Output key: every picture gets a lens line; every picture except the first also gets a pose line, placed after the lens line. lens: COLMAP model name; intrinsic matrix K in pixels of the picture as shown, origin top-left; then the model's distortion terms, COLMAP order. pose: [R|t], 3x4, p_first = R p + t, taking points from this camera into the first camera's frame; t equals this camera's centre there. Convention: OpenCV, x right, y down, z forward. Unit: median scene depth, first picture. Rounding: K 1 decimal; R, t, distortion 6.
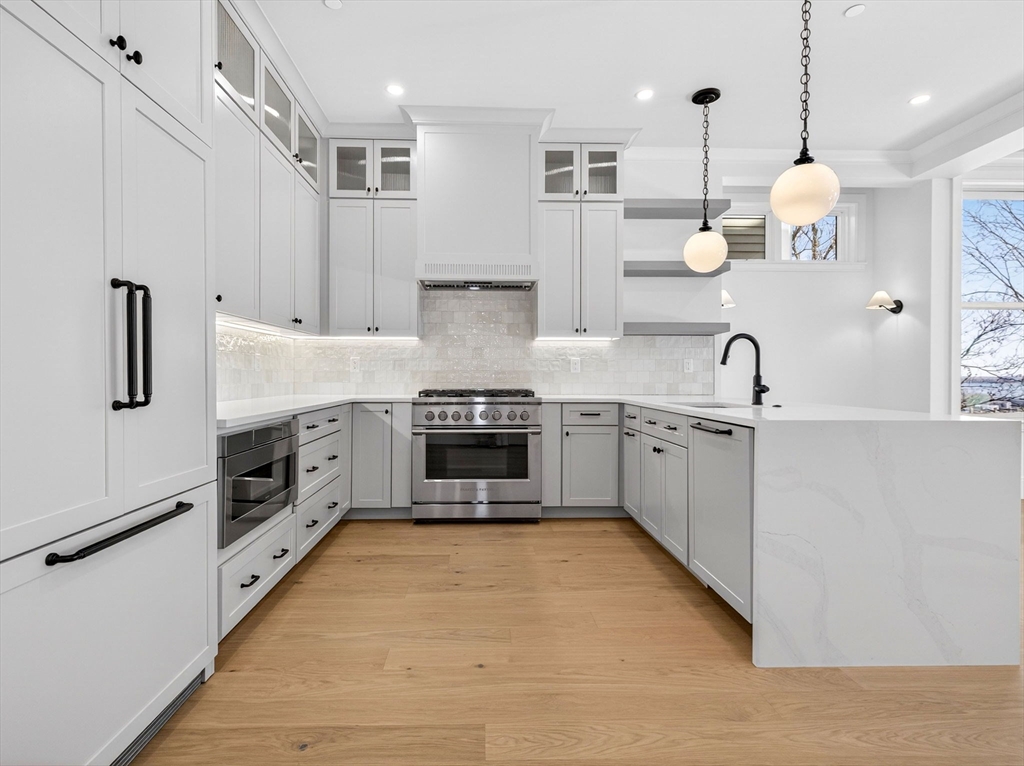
lens RADIAL K [[517.9, 0, 512.0], [0, 517.9, 383.0], [0, 0, 1]] dist [0.004622, -0.001287]
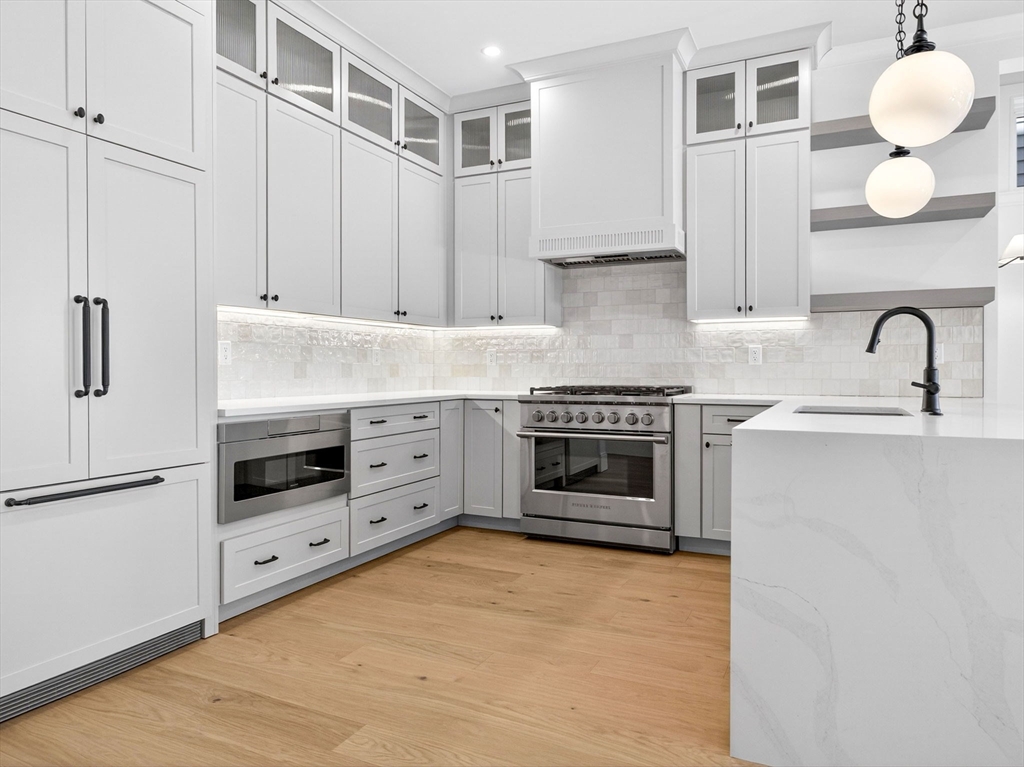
lens RADIAL K [[663.9, 0, 550.4], [0, 663.9, 381.1], [0, 0, 1]] dist [0.000468, 0.001087]
pose [[0.897558, 0.005387, -0.440863, 0.342074], [-0.003738, 0.999982, 0.004610, -0.000048], [0.440880, -0.002489, 0.897562, 0.010916]]
